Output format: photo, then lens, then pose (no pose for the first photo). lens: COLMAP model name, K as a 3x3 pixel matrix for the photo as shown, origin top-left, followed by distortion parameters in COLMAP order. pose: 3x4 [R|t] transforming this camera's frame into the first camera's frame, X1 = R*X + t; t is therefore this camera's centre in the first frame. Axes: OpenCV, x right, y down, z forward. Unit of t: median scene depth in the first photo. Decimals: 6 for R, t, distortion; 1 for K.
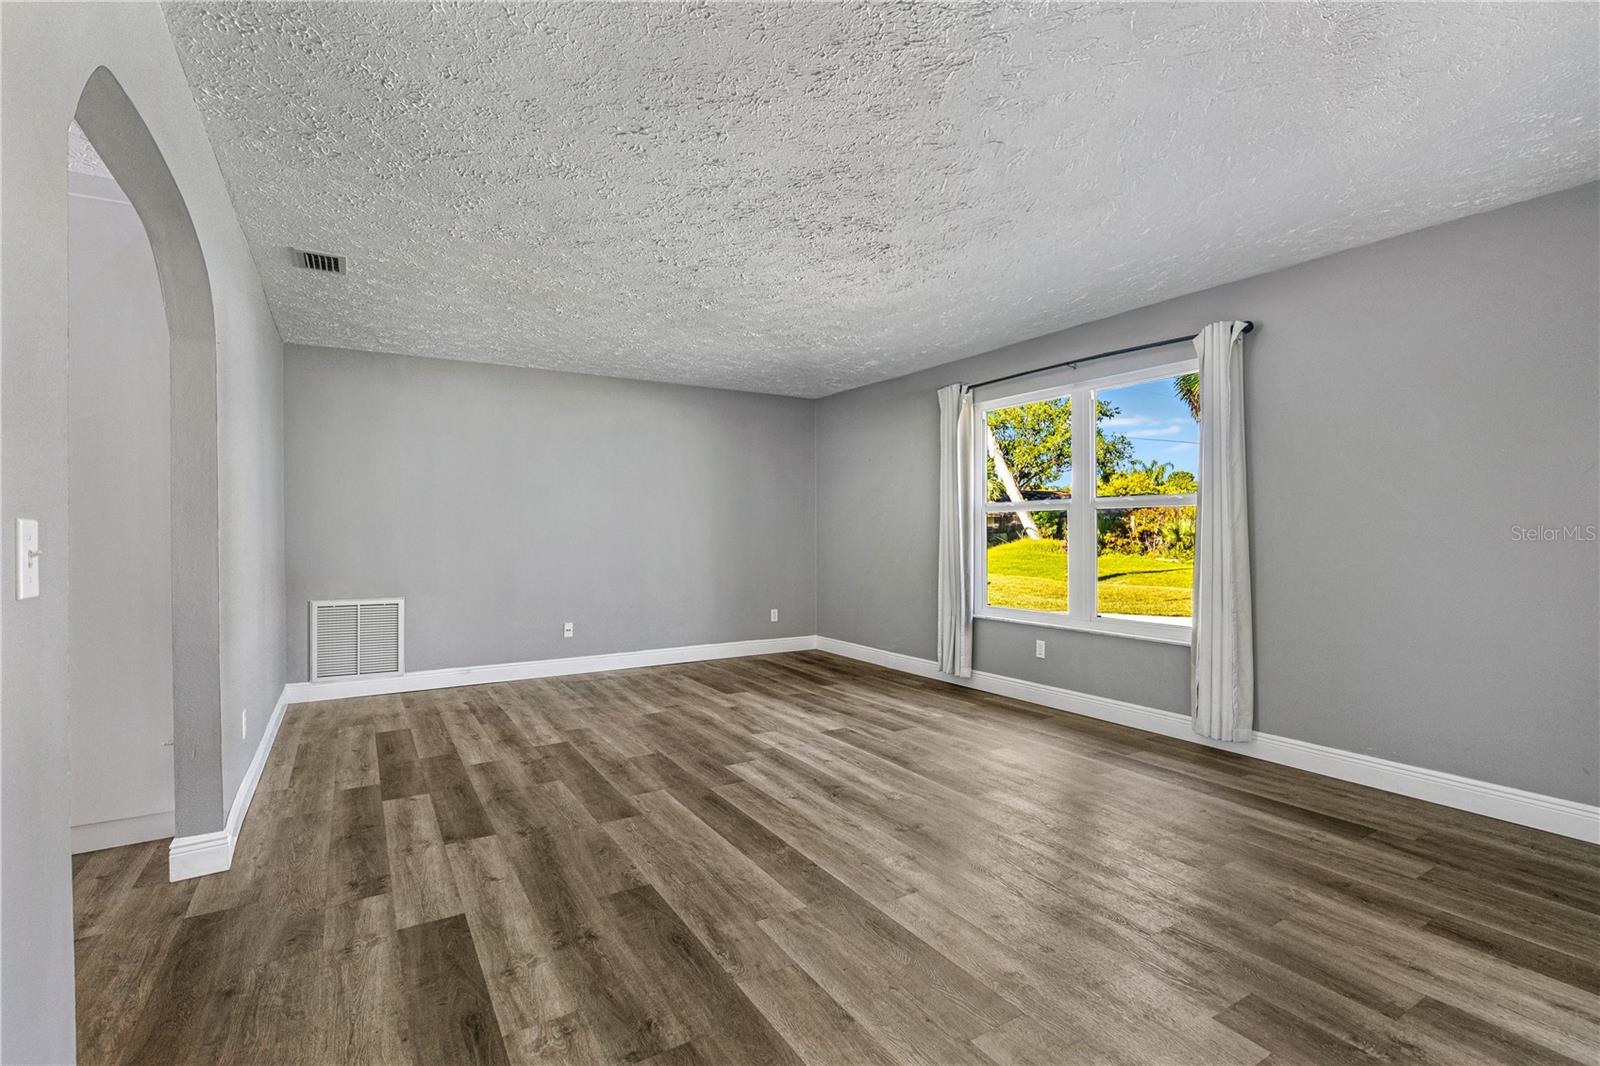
lens RADIAL K [[738.1, 0, 816.9], [0, 738.1, 530.4], [0, 0, 1]] dist [-0.002681, 0.000037]
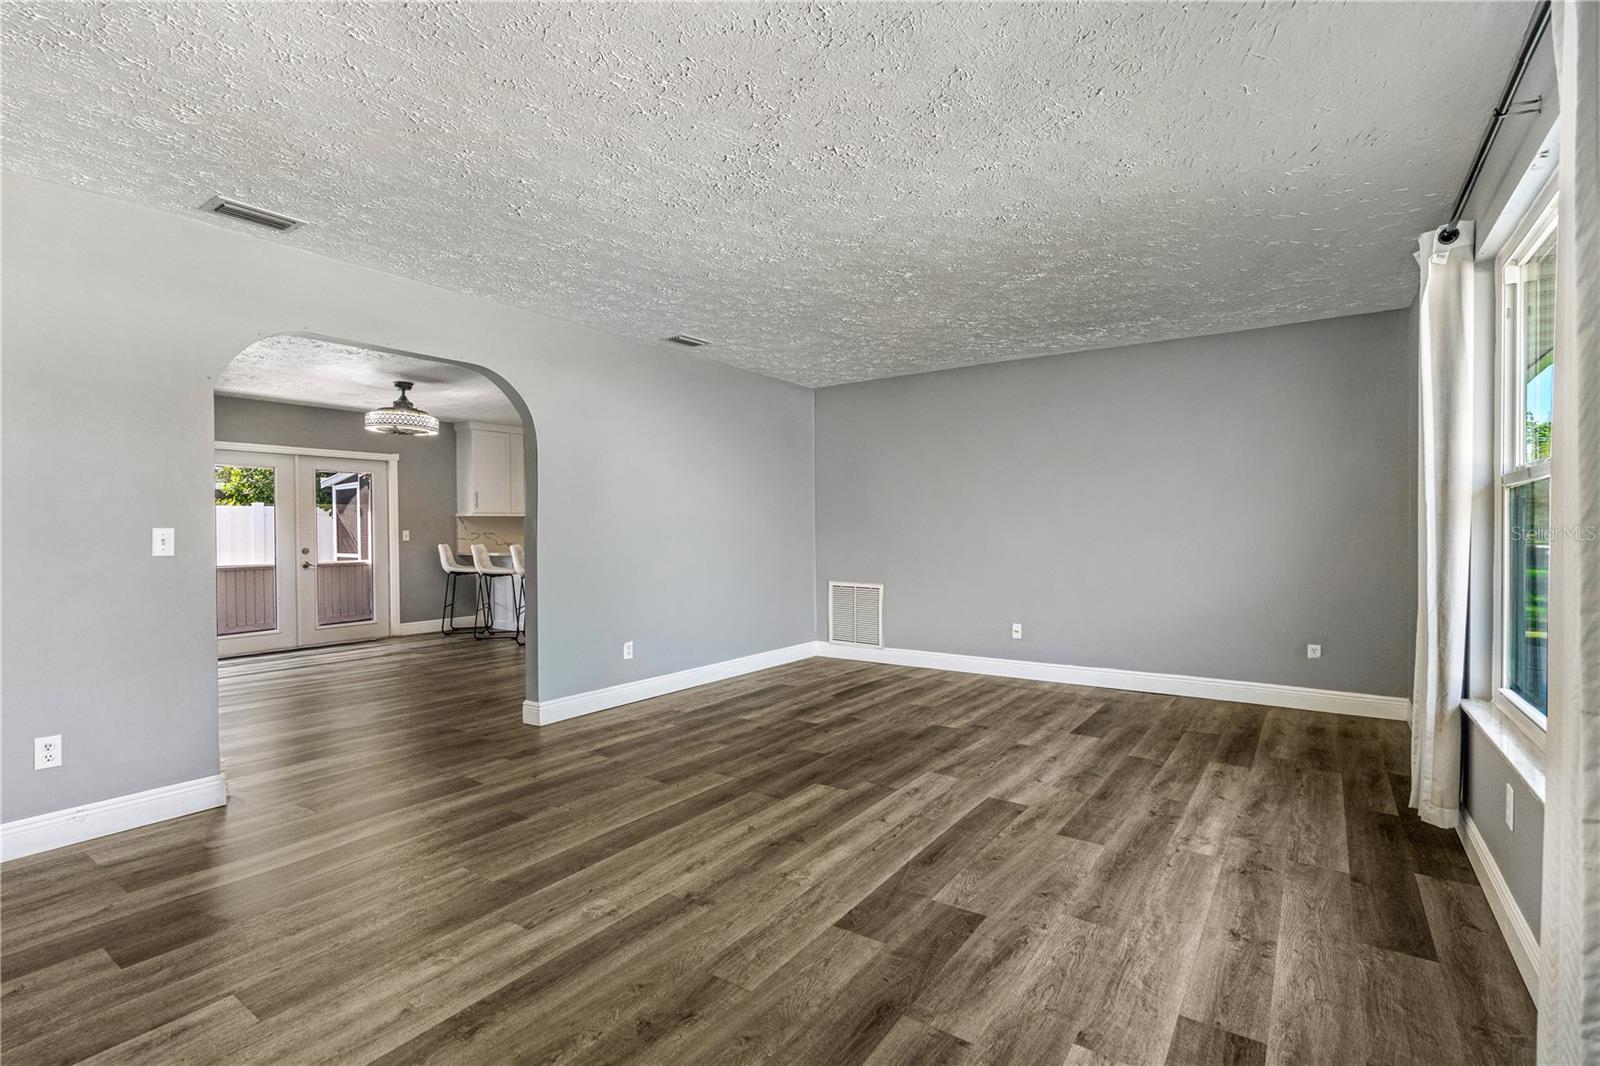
lens RADIAL K [[736.5, 0, 807.1], [0, 736.5, 531.9], [0, 0, 1]] dist [-0.009275, 0.000364]
pose [[0.391896, 0.002851, -0.920005, 0.727860], [0.005257, 0.999972, 0.005338, 0.001104], [0.919995, -0.006928, 0.391870, 0.644465]]
